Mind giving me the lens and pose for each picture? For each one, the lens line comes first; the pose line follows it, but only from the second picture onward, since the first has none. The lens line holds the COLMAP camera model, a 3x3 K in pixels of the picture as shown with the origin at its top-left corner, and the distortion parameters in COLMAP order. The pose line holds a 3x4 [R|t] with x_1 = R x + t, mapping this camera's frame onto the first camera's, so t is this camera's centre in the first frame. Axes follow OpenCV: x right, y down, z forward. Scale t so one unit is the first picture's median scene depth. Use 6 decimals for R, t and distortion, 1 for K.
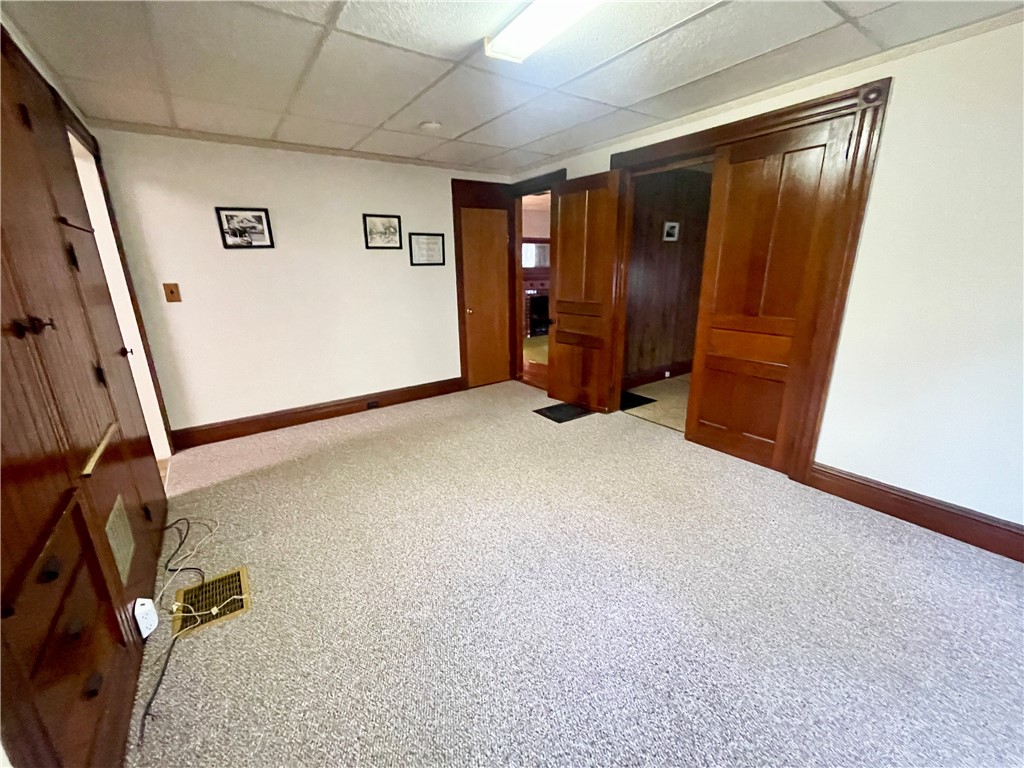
lens RADIAL K [[414.6, 0, 504.5], [0, 414.6, 381.4], [0, 0, 1]] dist [-0.001372, -0.000273]
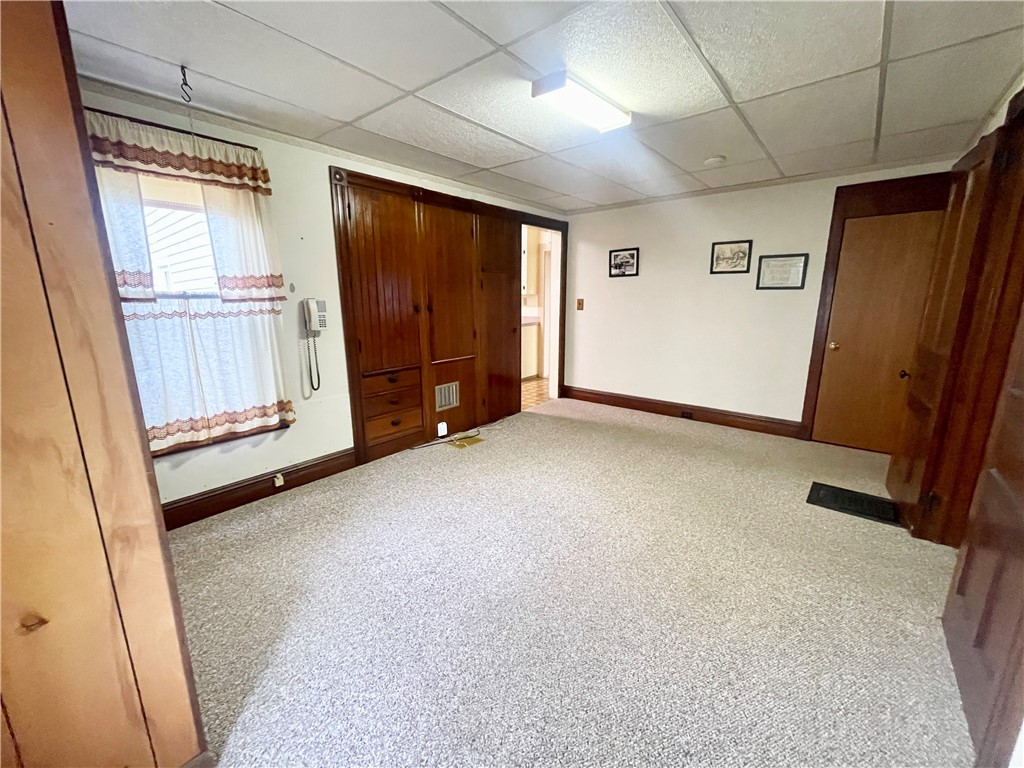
lens RADIAL K [[414.6, 0, 513.1], [0, 414.6, 385.7], [0, 0, 1]] dist [-0.001372, -0.000273]
pose [[0.268962, 0.228038, -0.935766, 0.700414], [-0.260525, 0.952575, 0.157253, -0.085005], [0.927246, 0.201496, 0.315616, 0.262157]]
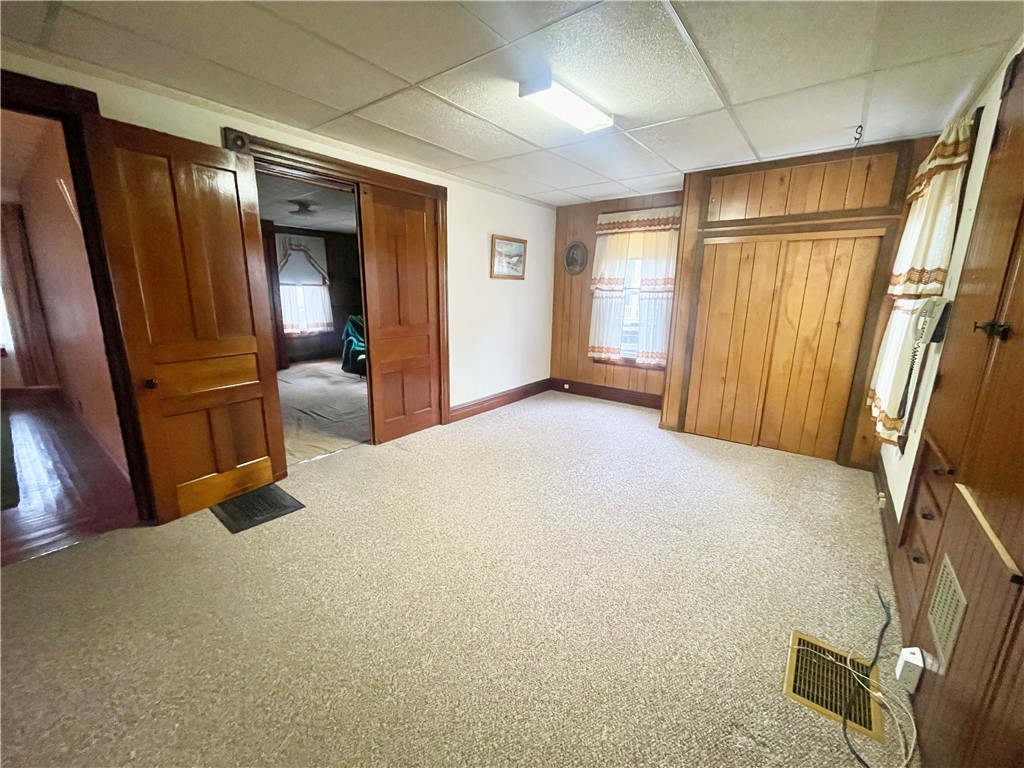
lens RADIAL K [[414.6, 0, 508.2], [0, 414.6, 381.2], [0, 0, 1]] dist [-0.001372, -0.000273]
pose [[-0.284569, -0.194414, 0.938735, -0.628611], [0.249754, 0.930370, 0.268392, -0.214234], [-0.925550, 0.310829, -0.216199, 0.846042]]
